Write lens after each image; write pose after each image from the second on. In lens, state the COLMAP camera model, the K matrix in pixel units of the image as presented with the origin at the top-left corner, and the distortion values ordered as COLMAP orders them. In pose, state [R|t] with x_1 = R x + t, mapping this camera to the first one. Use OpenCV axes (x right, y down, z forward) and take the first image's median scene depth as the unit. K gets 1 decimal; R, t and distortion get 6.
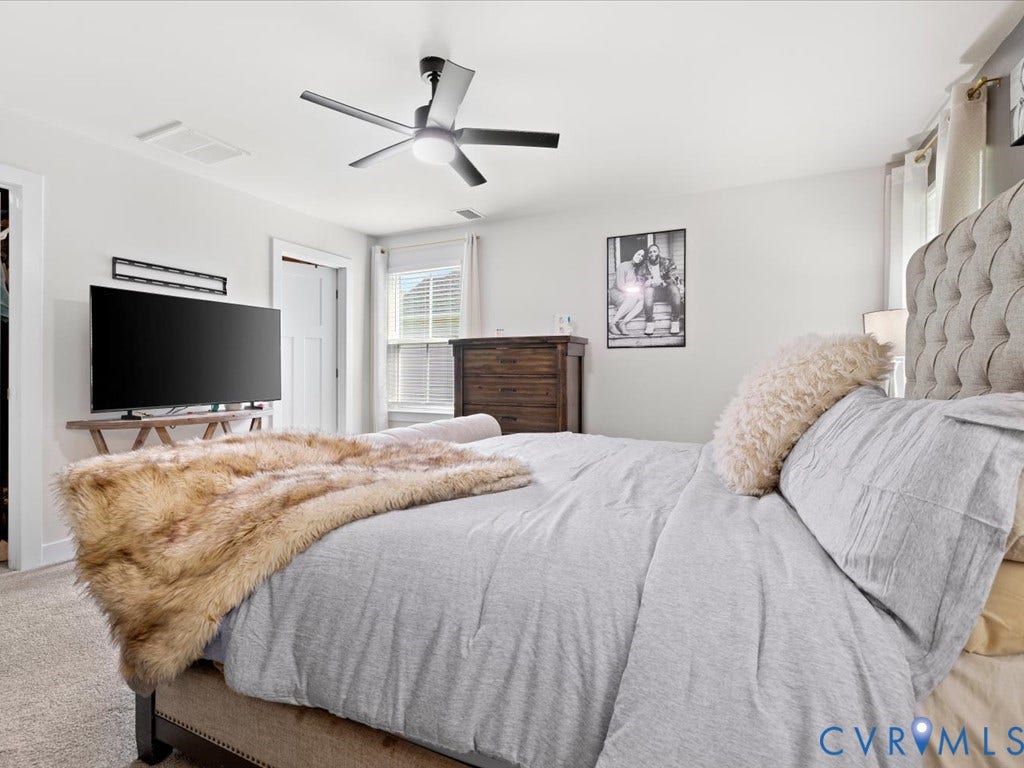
lens RADIAL K [[485.8, 0, 511.1], [0, 485.8, 368.9], [0, 0, 1]] dist [0.000123, 0.000830]
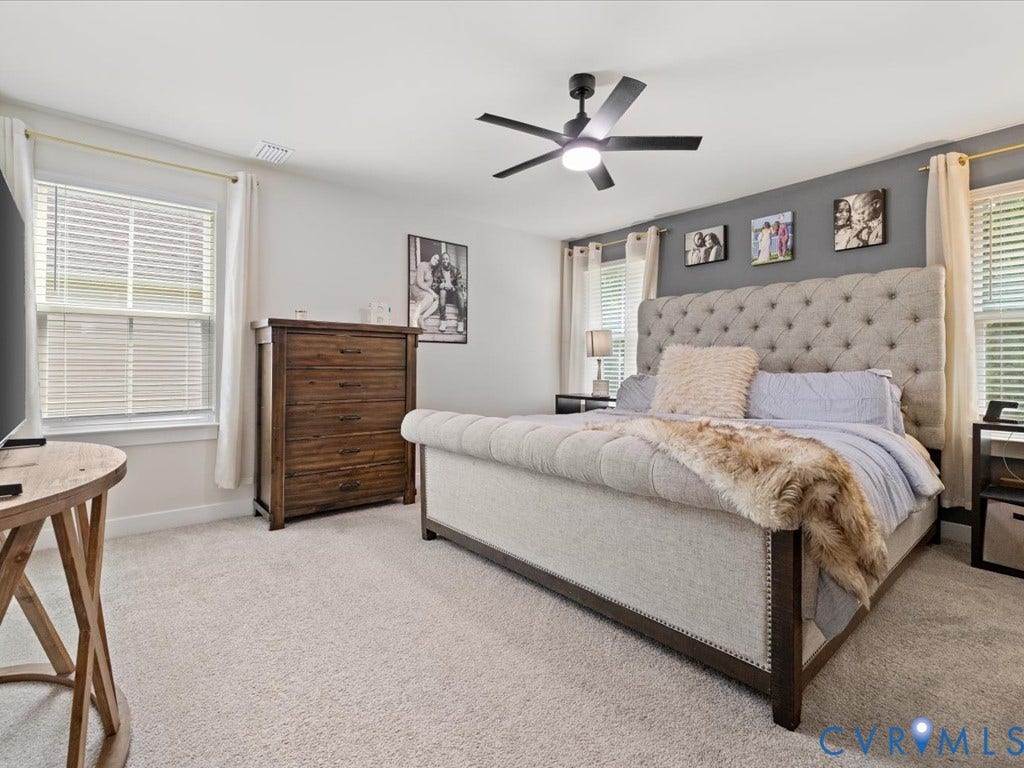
lens RADIAL K [[485.8, 0, 511.1], [0, 485.8, 368.9], [0, 0, 1]] dist [0.000123, 0.000830]
pose [[0.412212, -0.003342, 0.911082, -0.681542], [-0.005129, 0.999969, 0.005988, 0.009193], [-0.911074, -0.007141, 0.412182, 0.387940]]
